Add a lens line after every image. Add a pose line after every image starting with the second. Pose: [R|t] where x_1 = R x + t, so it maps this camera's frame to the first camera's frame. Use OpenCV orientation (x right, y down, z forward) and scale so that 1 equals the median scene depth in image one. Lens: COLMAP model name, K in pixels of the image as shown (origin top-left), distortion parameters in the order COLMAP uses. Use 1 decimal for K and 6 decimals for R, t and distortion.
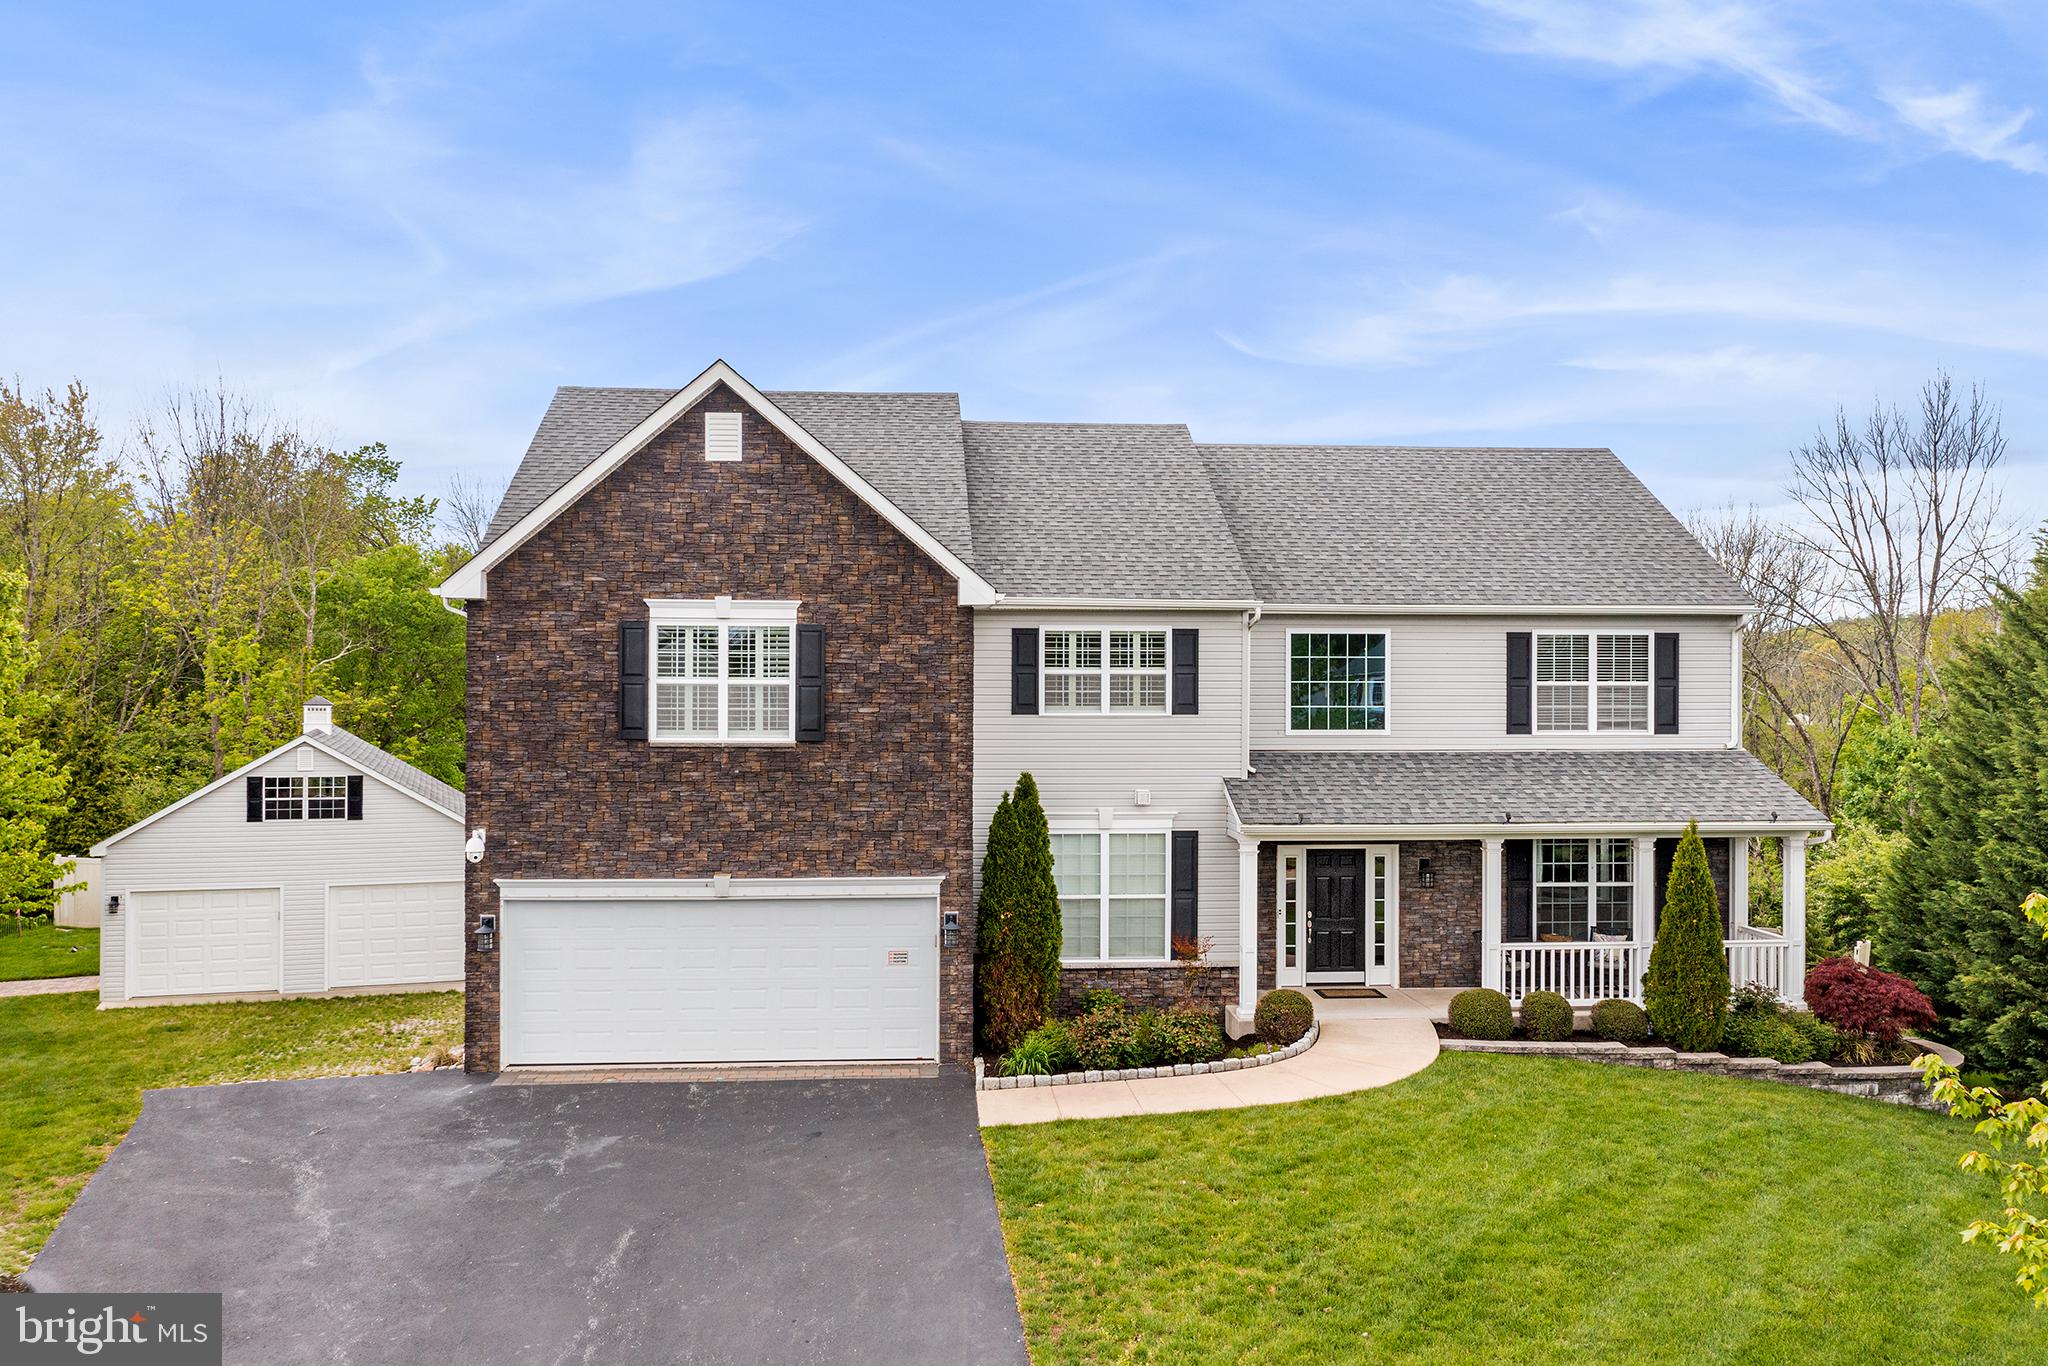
lens RADIAL K [[1653.4, 0, 1024.0], [0, 1653.4, 683.0], [0, 0, 1]] dist [-0.002917, 0.010754]
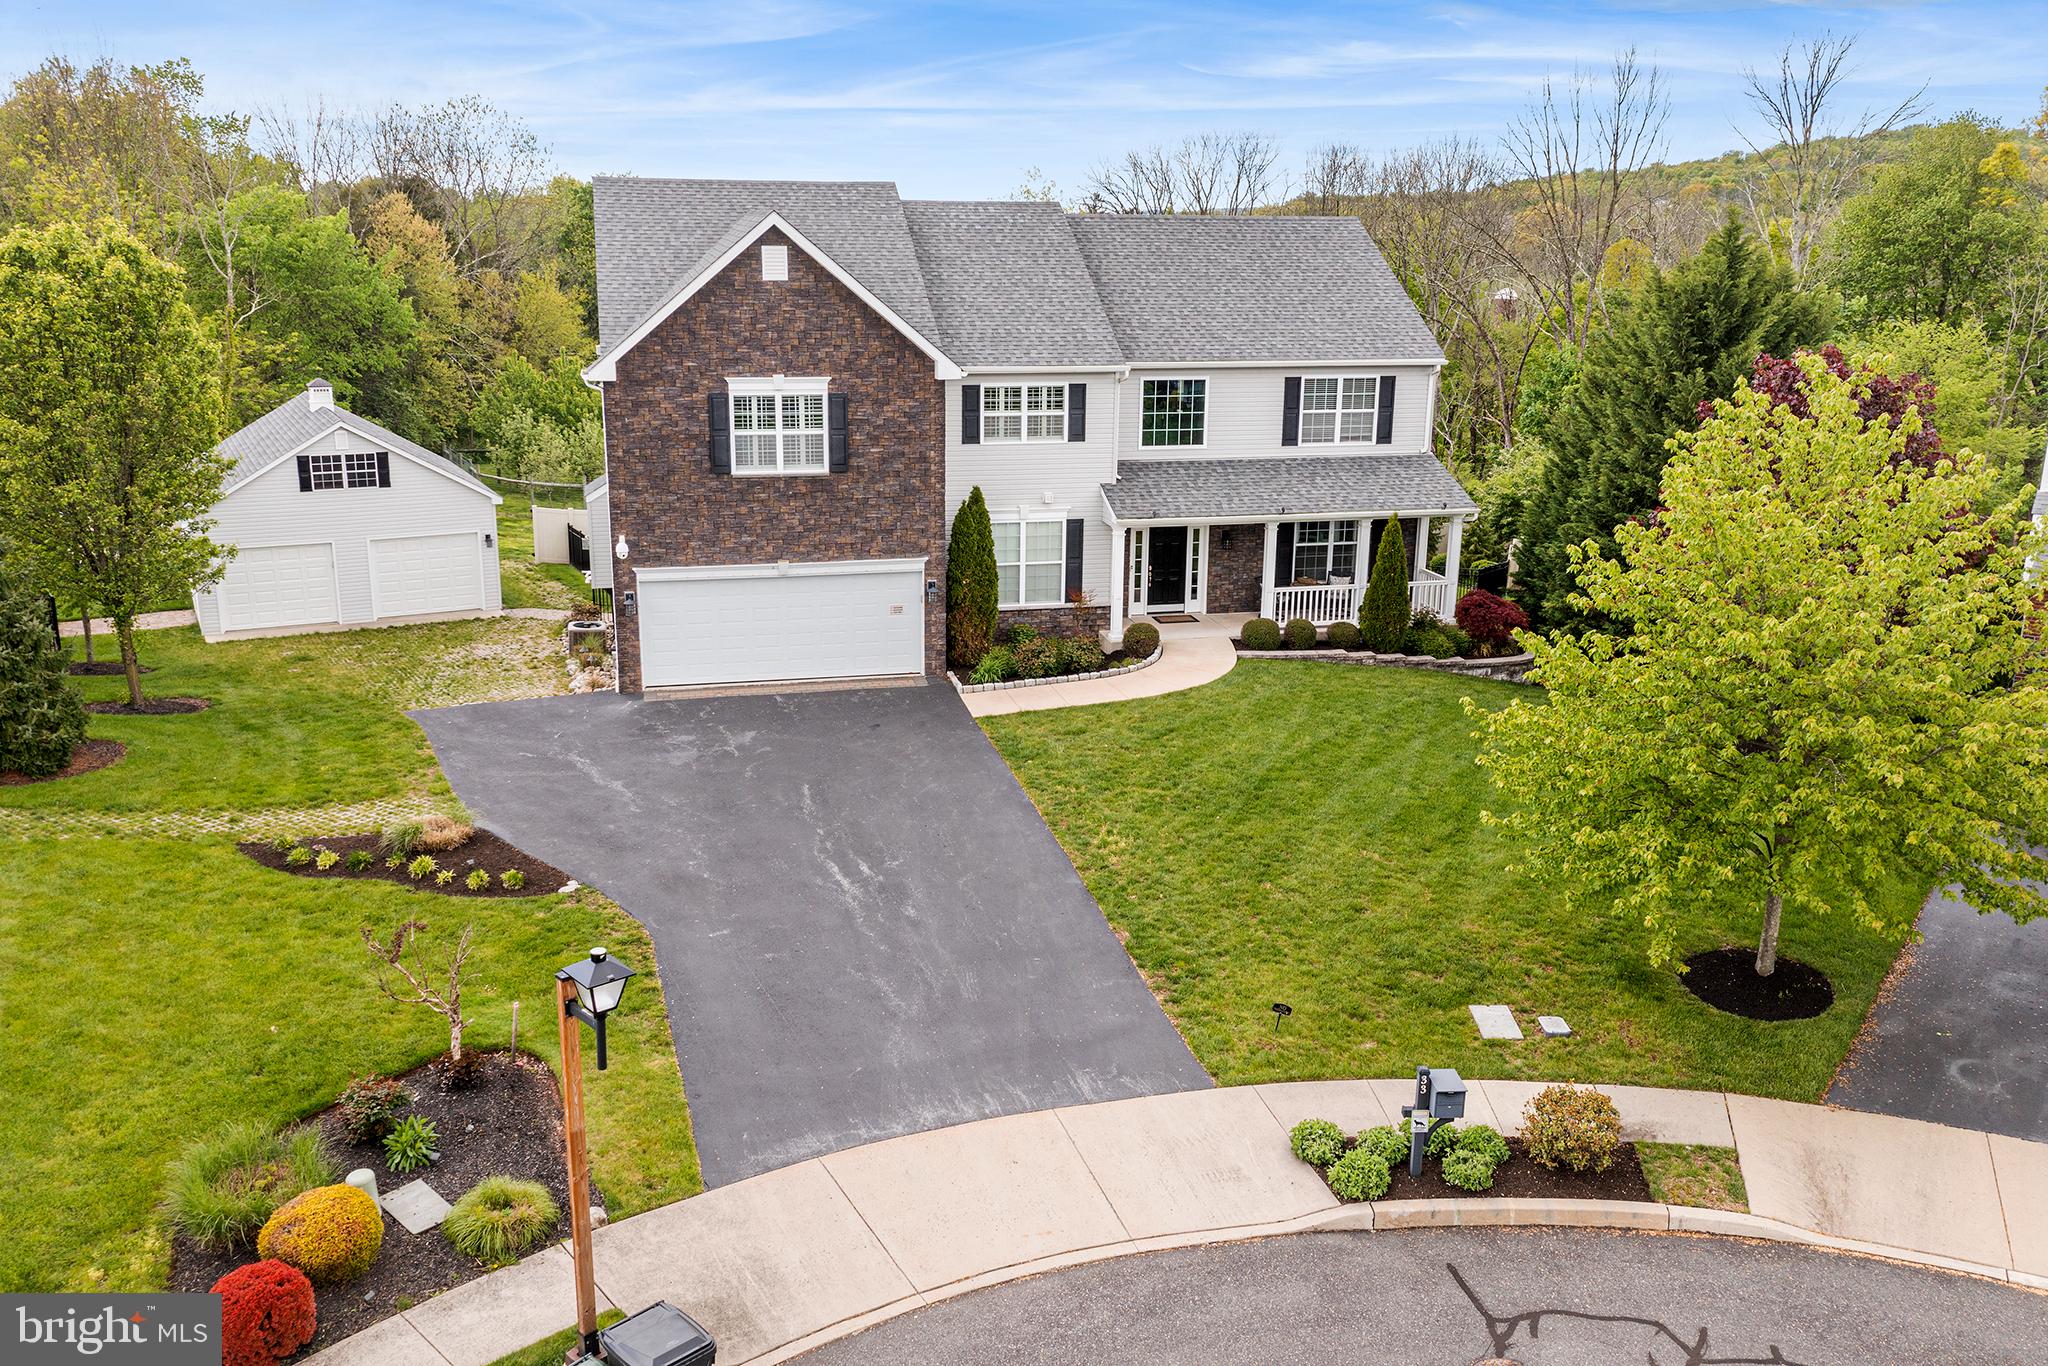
lens RADIAL K [[1653.4, 0, 1024.0], [0, 1653.4, 683.0], [0, 0, 1]] dist [-0.002917, 0.010754]
pose [[0.987372, -0.034639, 0.154587, -0.201410], [-0.007582, 0.964353, 0.264511, -0.177656], [-0.158239, -0.262343, 0.951912, -0.504754]]
